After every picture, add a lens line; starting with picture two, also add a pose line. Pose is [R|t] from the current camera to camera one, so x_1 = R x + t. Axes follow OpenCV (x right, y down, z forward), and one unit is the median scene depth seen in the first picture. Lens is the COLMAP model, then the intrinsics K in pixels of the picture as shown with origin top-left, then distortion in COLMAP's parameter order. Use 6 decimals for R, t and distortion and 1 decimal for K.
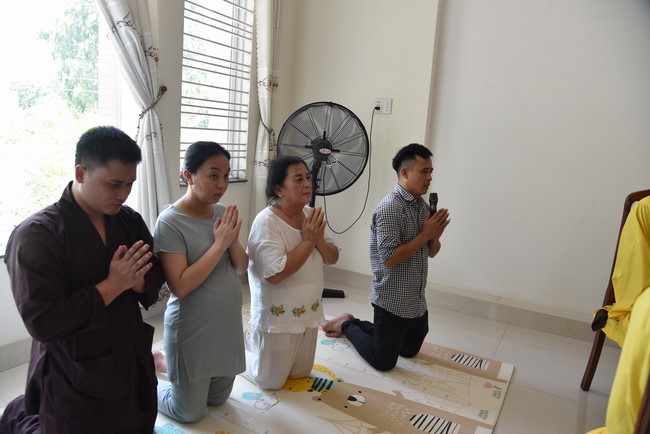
lens RADIAL K [[464.9, 0, 325.0], [0, 464.9, 217.0], [0, 0, 1]] dist [-0.142519, 0.113421]
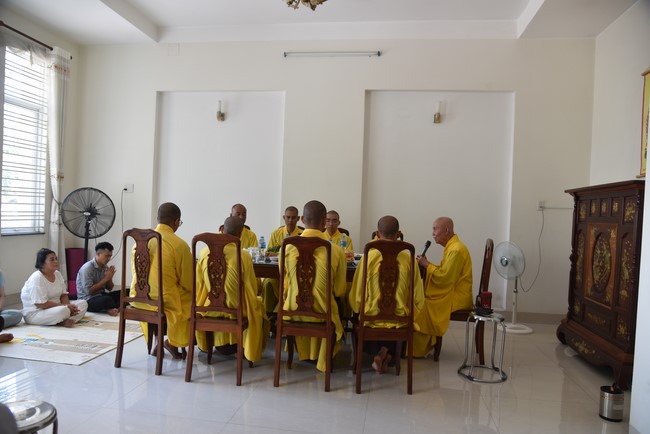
lens RADIAL K [[464.9, 0, 325.0], [0, 464.9, 217.0], [0, 0, 1]] dist [-0.142519, 0.113421]
pose [[0.926752, -0.035656, 0.373978, 0.176717], [0.082266, 0.990586, -0.109419, 0.129743], [-0.366556, 0.132170, 0.920960, -0.915217]]
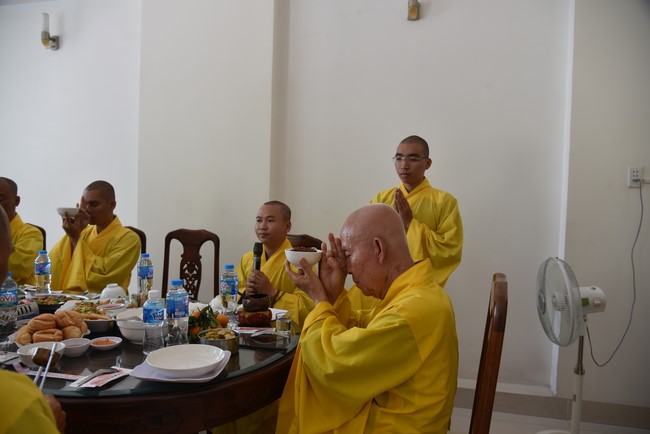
lens RADIAL K [[464.9, 0, 325.0], [0, 464.9, 217.0], [0, 0, 1]] dist [-0.142519, 0.113421]
pose [[0.960709, -0.052926, 0.272465, 0.786298], [0.082527, 0.991724, -0.098347, 0.072388], [-0.265005, 0.116968, 0.957126, -0.288680]]
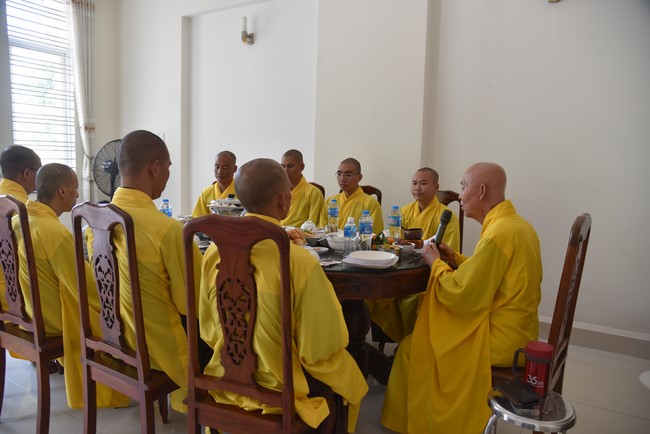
lens RADIAL K [[464.9, 0, 325.0], [0, 464.9, 217.0], [0, 0, 1]] dist [-0.142519, 0.113421]
pose [[0.998519, -0.031268, -0.044528, 0.747135], [0.029180, 0.998478, -0.046790, 0.107331], [0.045923, 0.045422, 0.997912, -0.477290]]
